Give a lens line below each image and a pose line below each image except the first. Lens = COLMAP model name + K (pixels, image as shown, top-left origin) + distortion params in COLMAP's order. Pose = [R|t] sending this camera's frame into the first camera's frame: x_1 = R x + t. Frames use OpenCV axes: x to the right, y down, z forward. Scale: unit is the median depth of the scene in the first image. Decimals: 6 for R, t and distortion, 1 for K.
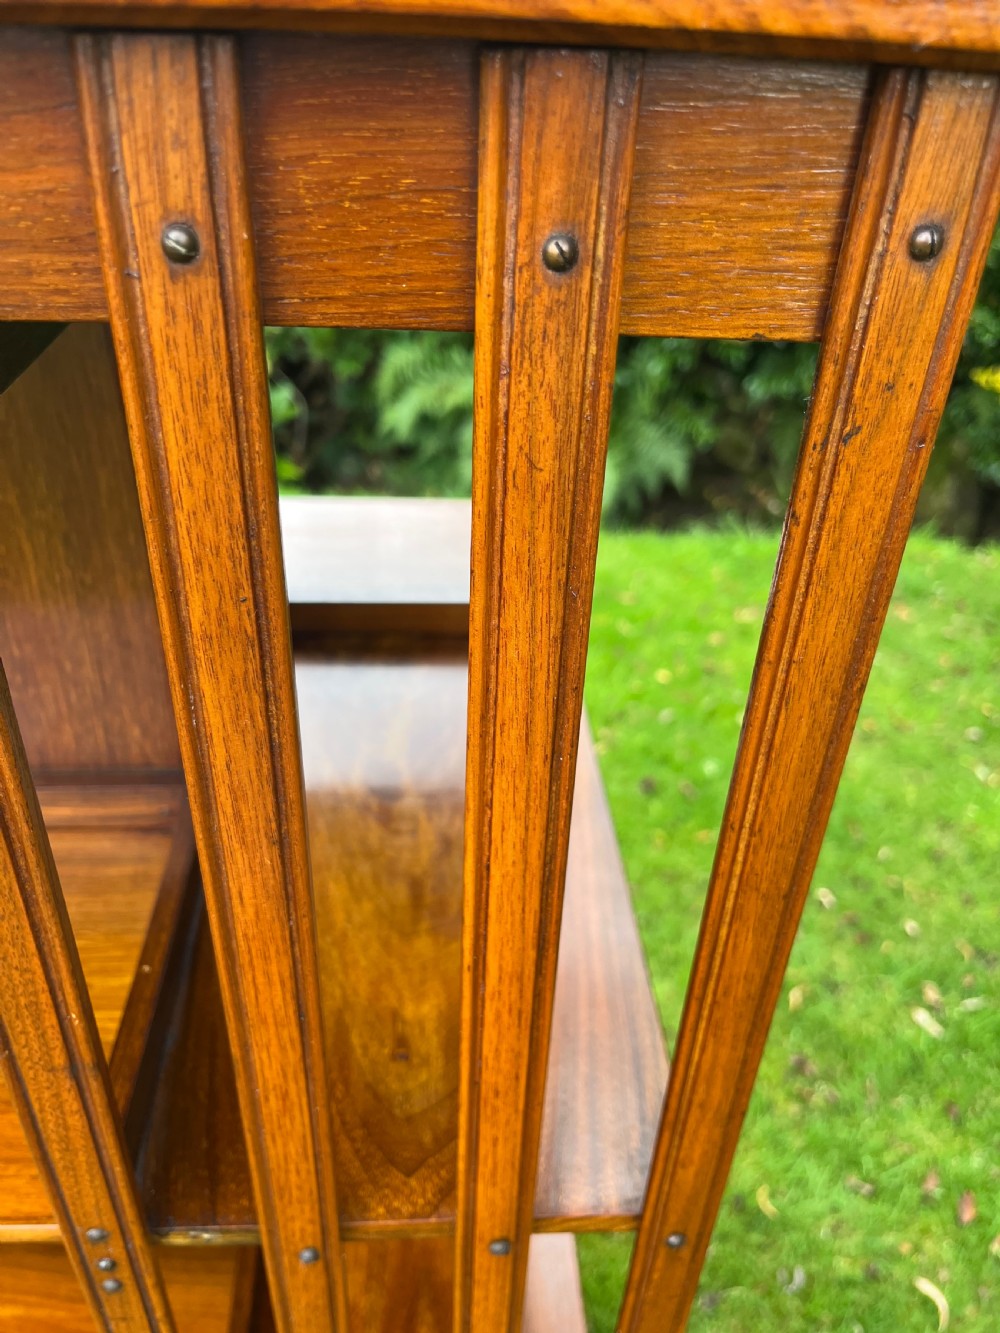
lens RADIAL K [[1015.2, 0, 513.1], [0, 1015.2, 664.4], [0, 0, 1]] dist [0.067183, -0.118912]
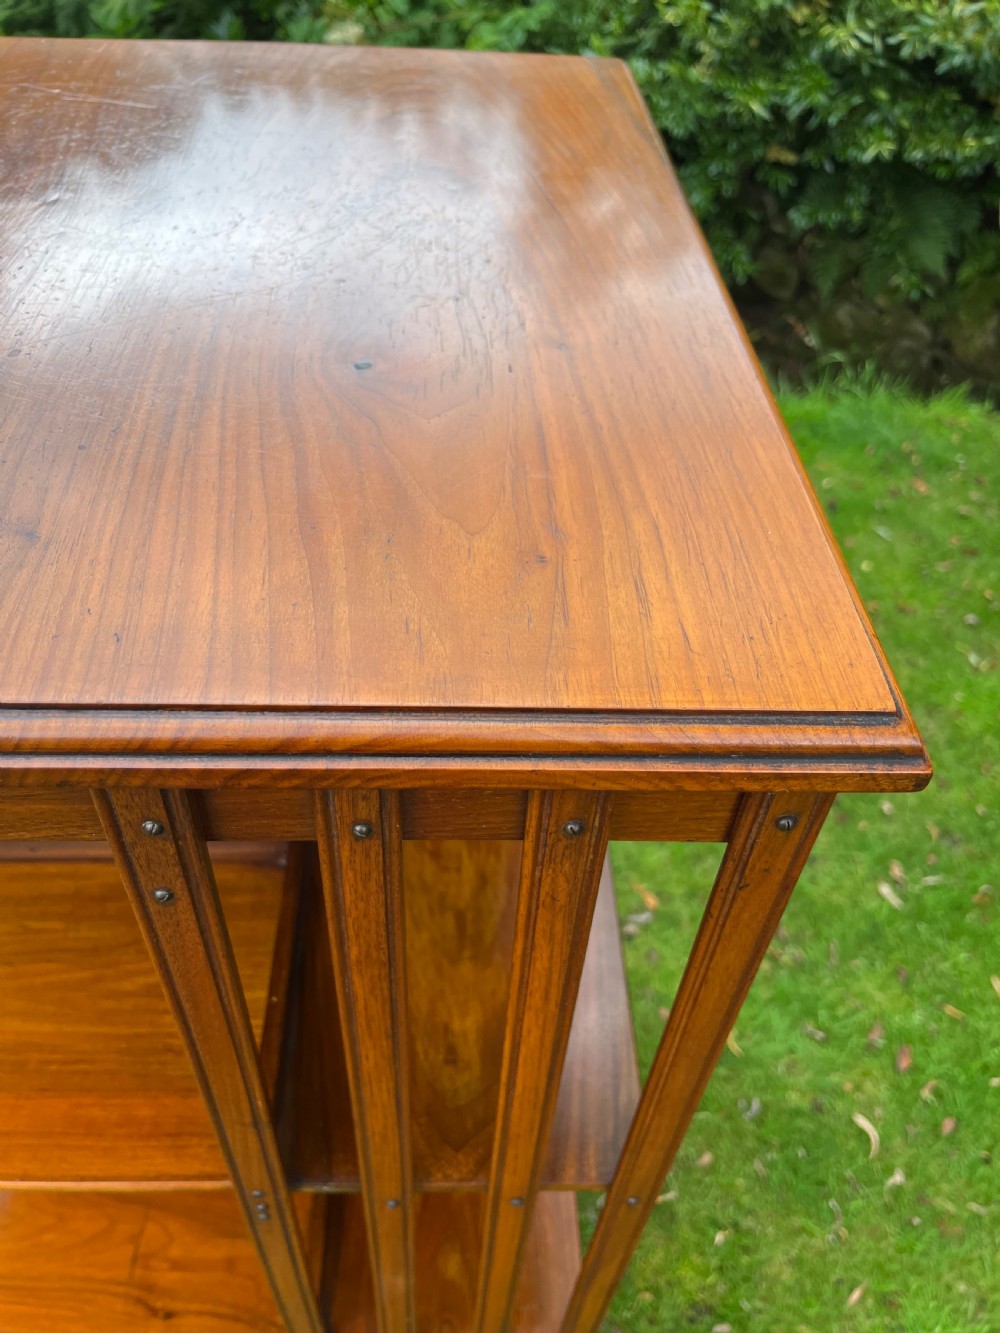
lens RADIAL K [[988.7, 0, 505.3], [0, 988.7, 683.4], [0, 0, 1]] dist [0.059626, -0.117772]
pose [[0.999124, 0.032957, -0.025782, -0.004286], [-0.027340, 0.980616, 0.194023, -0.117855], [0.031676, -0.193148, 0.980658, -0.076148]]
